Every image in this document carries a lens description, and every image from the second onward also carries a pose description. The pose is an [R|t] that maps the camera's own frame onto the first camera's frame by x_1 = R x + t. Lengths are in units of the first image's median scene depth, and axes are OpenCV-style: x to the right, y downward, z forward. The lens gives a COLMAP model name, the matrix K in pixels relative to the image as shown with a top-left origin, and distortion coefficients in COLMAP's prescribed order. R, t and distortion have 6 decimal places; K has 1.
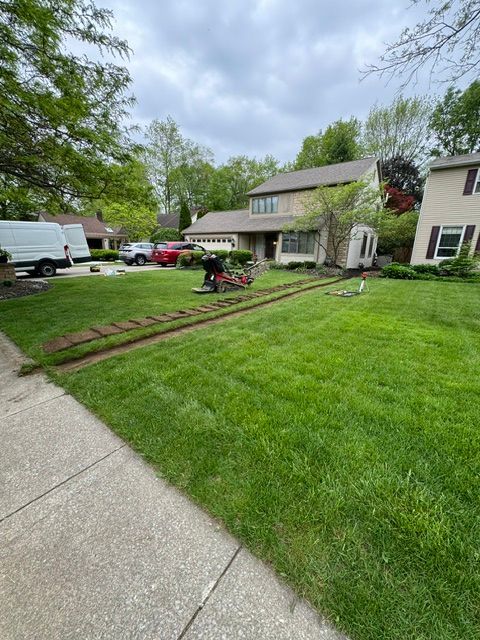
lens RADIAL K [[254.9, 0, 240.6], [0, 254.9, 320.4], [0, 0, 1]] dist [-0.002684, 0.000109]
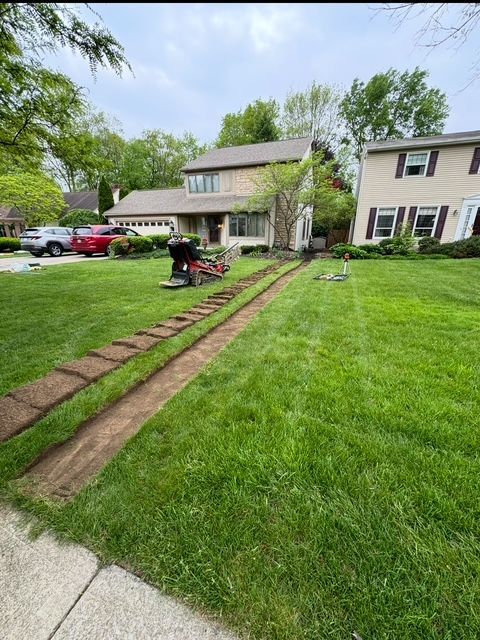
lens RADIAL K [[254.9, 0, 238.6], [0, 254.9, 321.3], [0, 0, 1]] dist [-0.002684, 0.000109]
pose [[0.957845, -0.108428, 0.266038, -0.098490], [0.093324, 0.993255, 0.068811, -0.021851], [-0.271704, -0.041083, 0.961503, 0.100607]]
